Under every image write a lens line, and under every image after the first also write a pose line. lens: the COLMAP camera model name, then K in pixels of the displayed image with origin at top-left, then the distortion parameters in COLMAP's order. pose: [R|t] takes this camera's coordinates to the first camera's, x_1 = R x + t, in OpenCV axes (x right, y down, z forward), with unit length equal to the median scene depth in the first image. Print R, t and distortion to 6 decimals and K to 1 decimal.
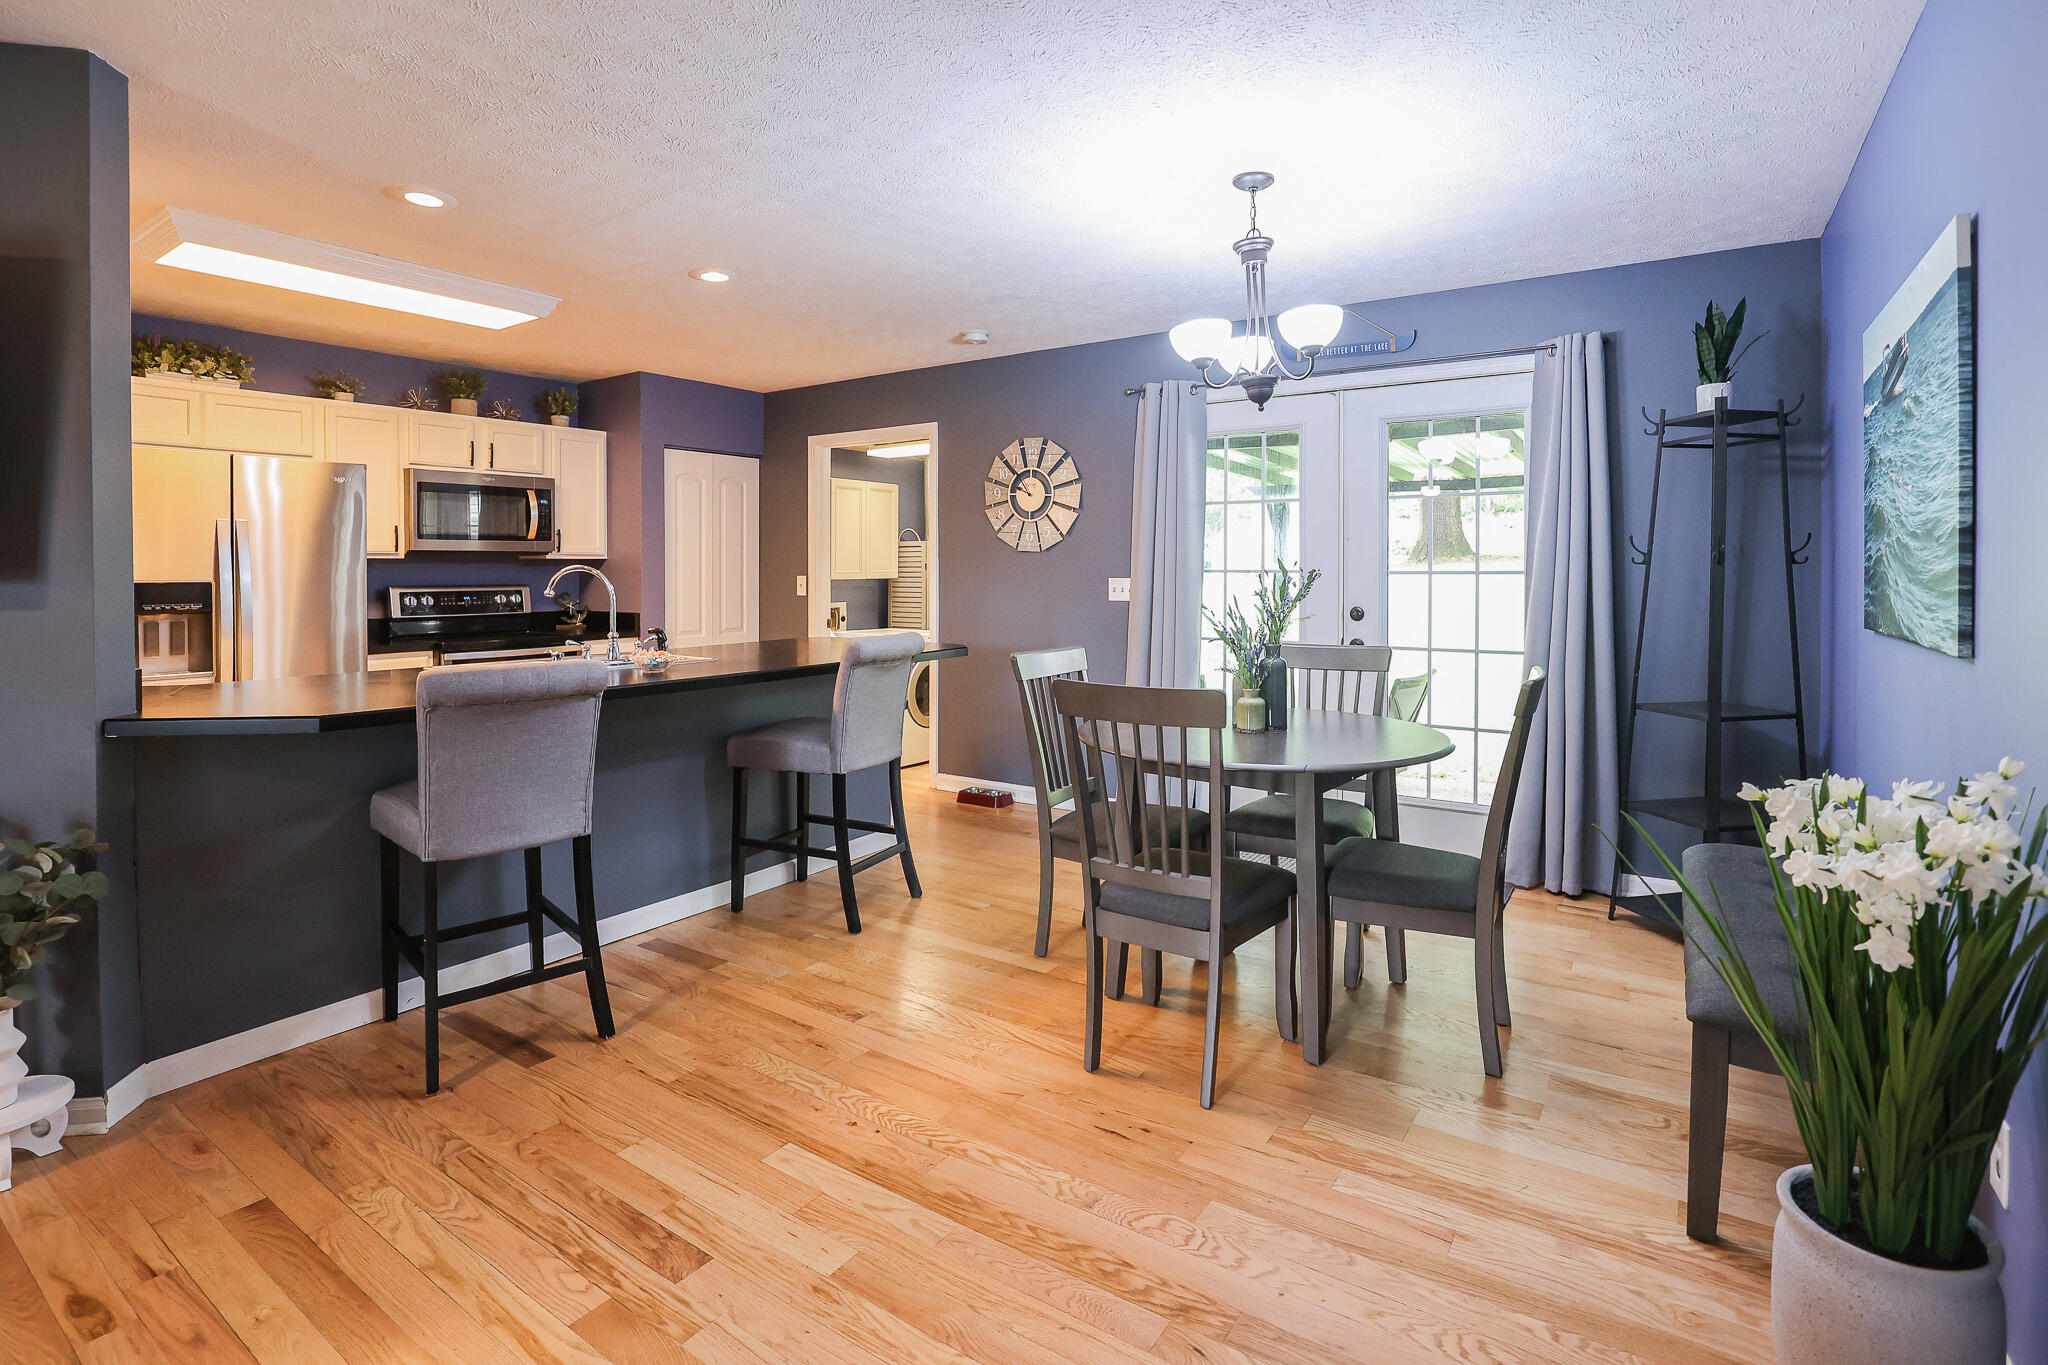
lens RADIAL K [[988.1, 0, 1023.0], [0, 988.1, 573.6], [0, 0, 1]] dist [-0.025590, 0.000473]
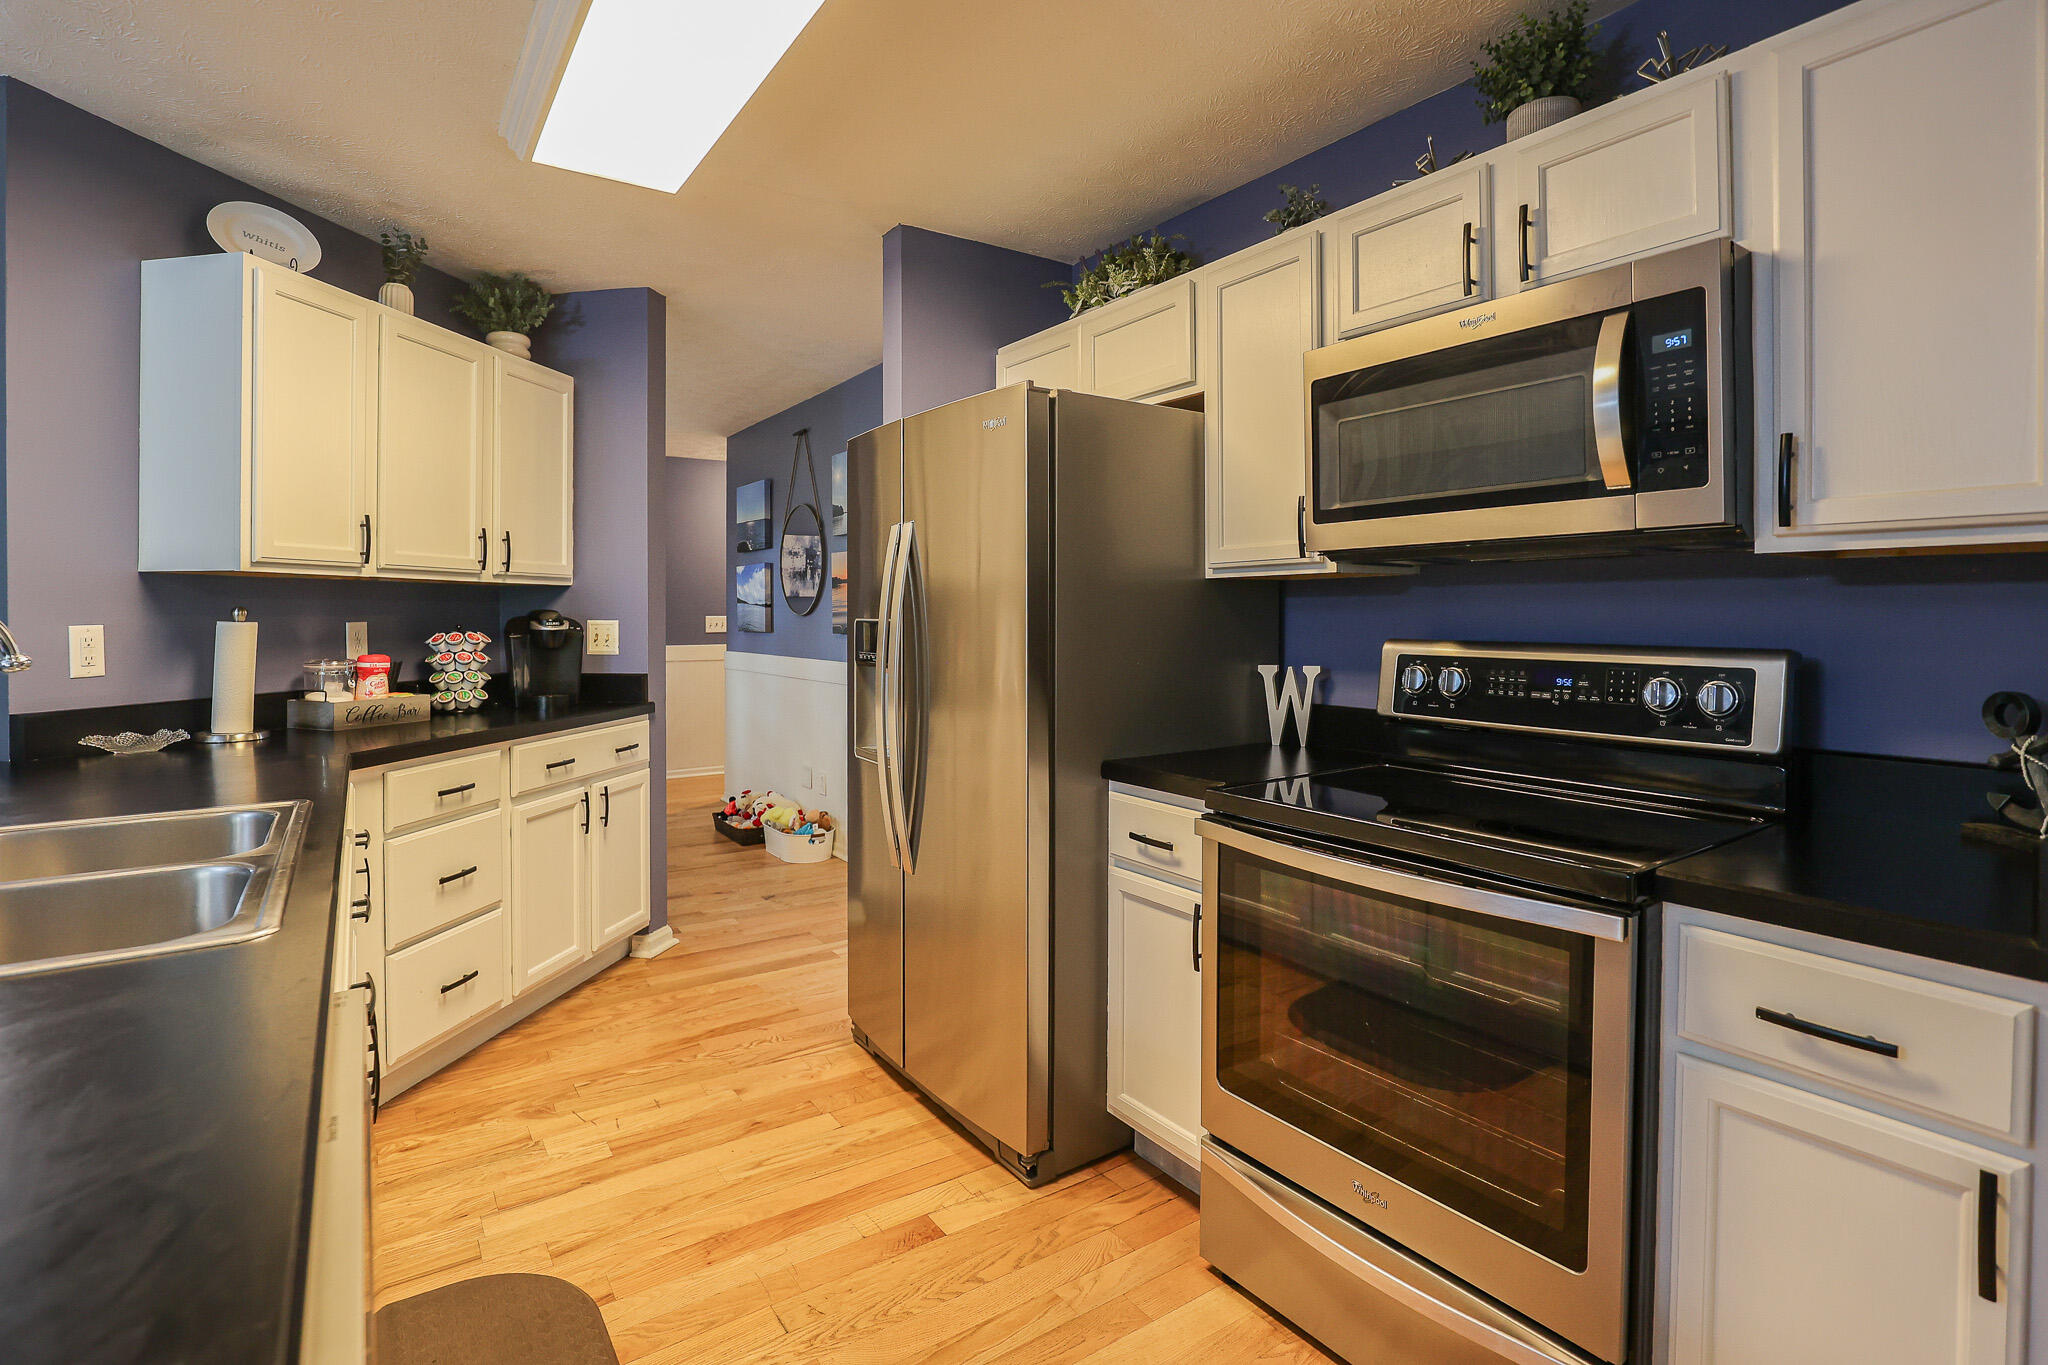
lens RADIAL K [[974.3, 0, 1010.2], [0, 974.3, 614.1], [0, 0, 1]] dist [-0.061987, 0.016551]
pose [[-0.367415, 0.010232, -0.930001, -0.204149], [-0.000968, 0.999935, 0.011384, -0.002349], [0.930057, 0.005083, -0.367381, 1.033792]]
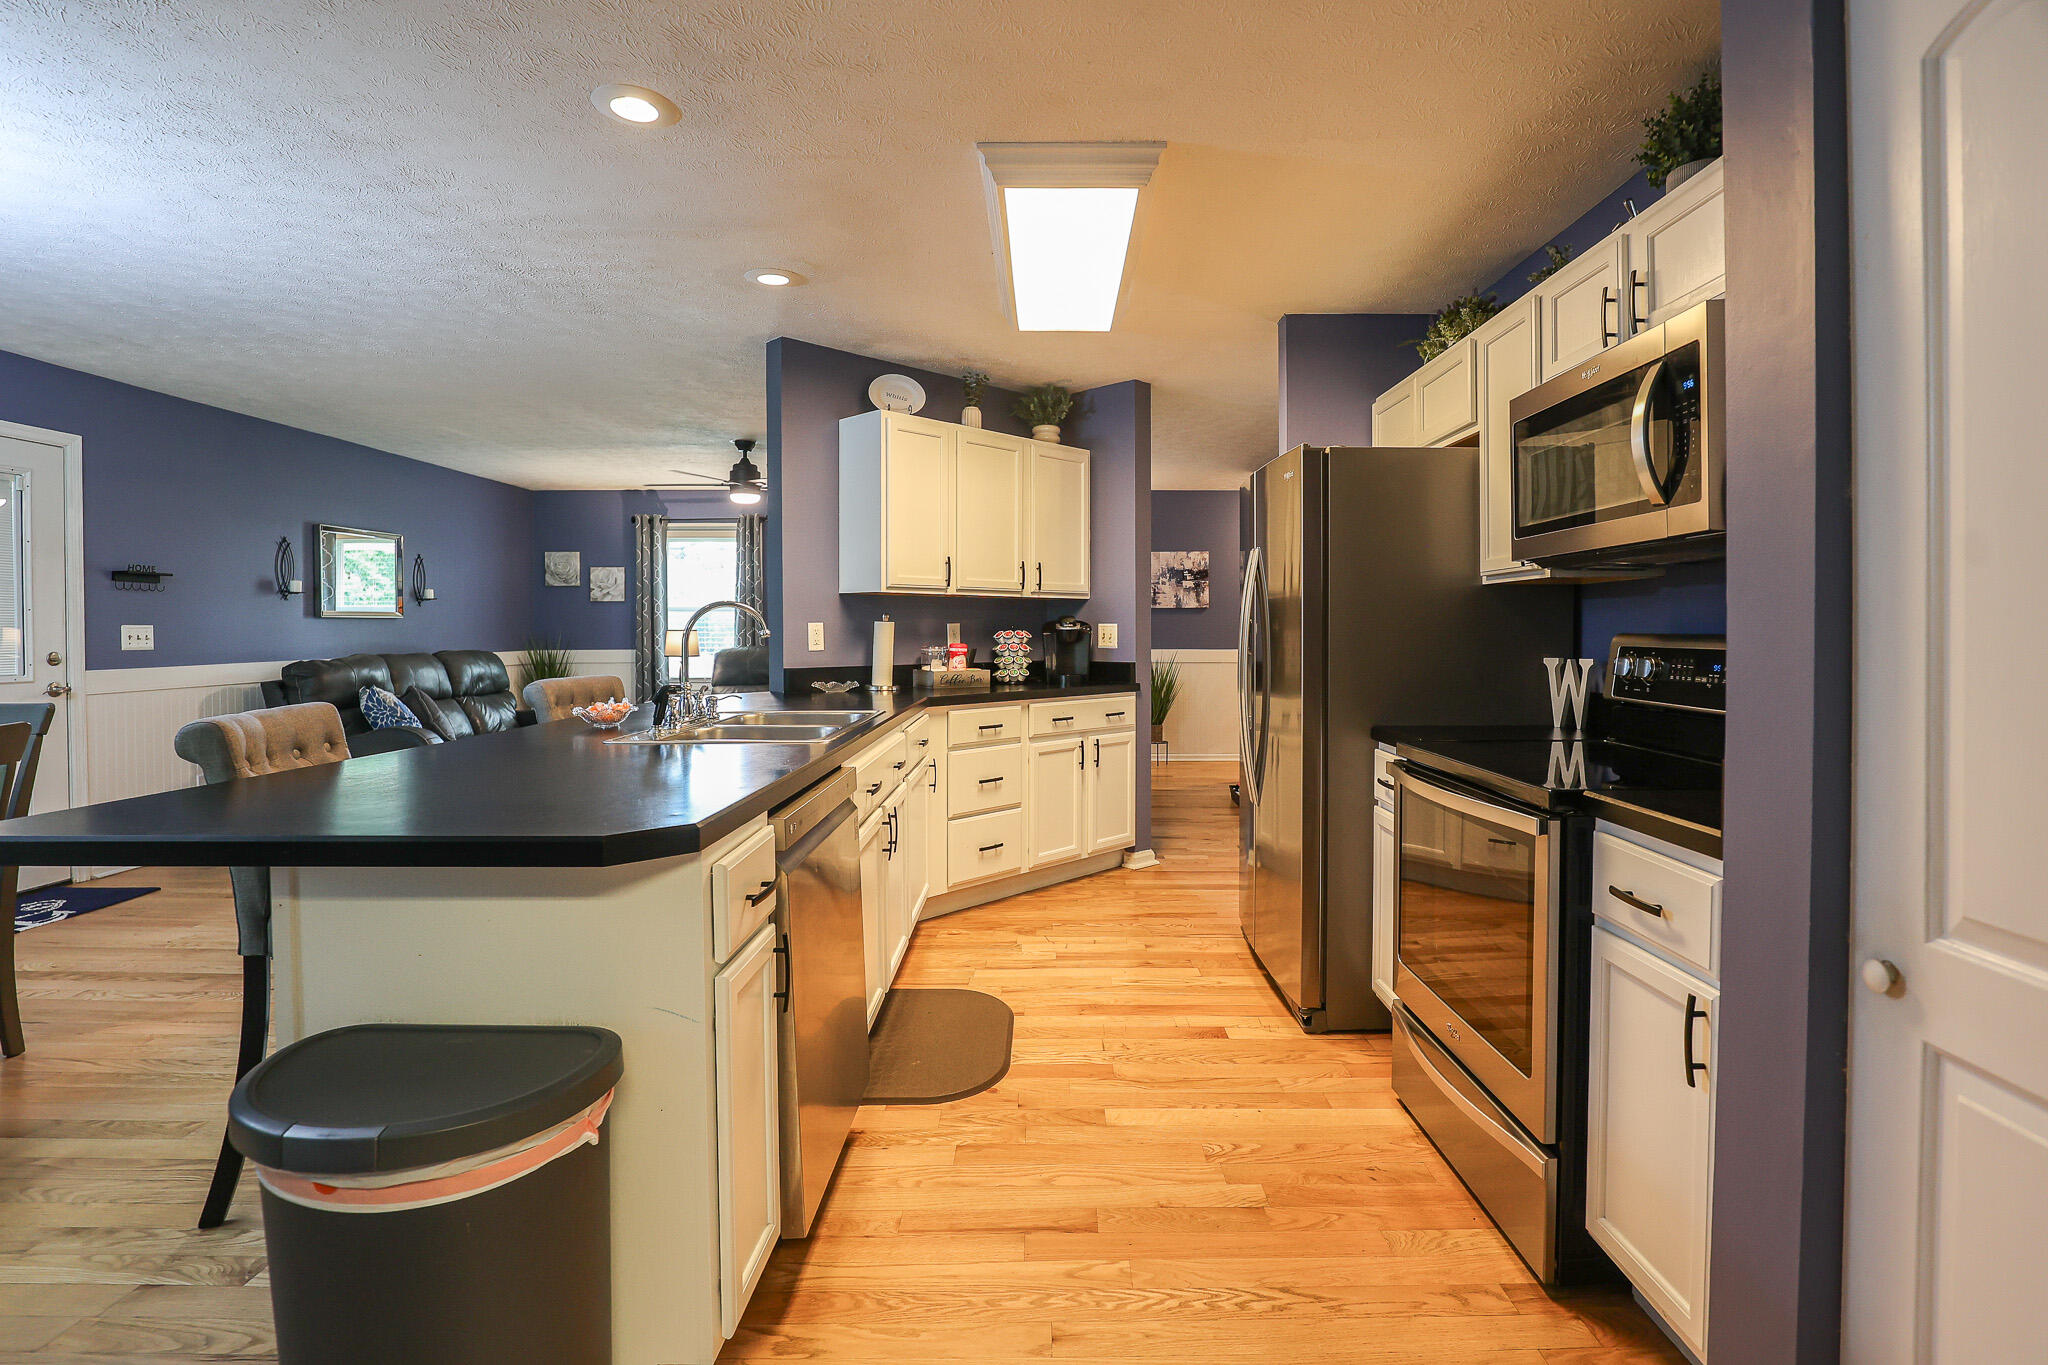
lens RADIAL K [[954.8, 0, 1049.1], [0, 954.8, 640.8], [0, 0, 1]] dist [-0.025245, 0.001749]
pose [[-0.823088, 0.014731, -0.567723, -0.147037], [0.001853, 0.999728, 0.023253, 0.005429], [0.567911, 0.018087, -0.822891, 1.268946]]
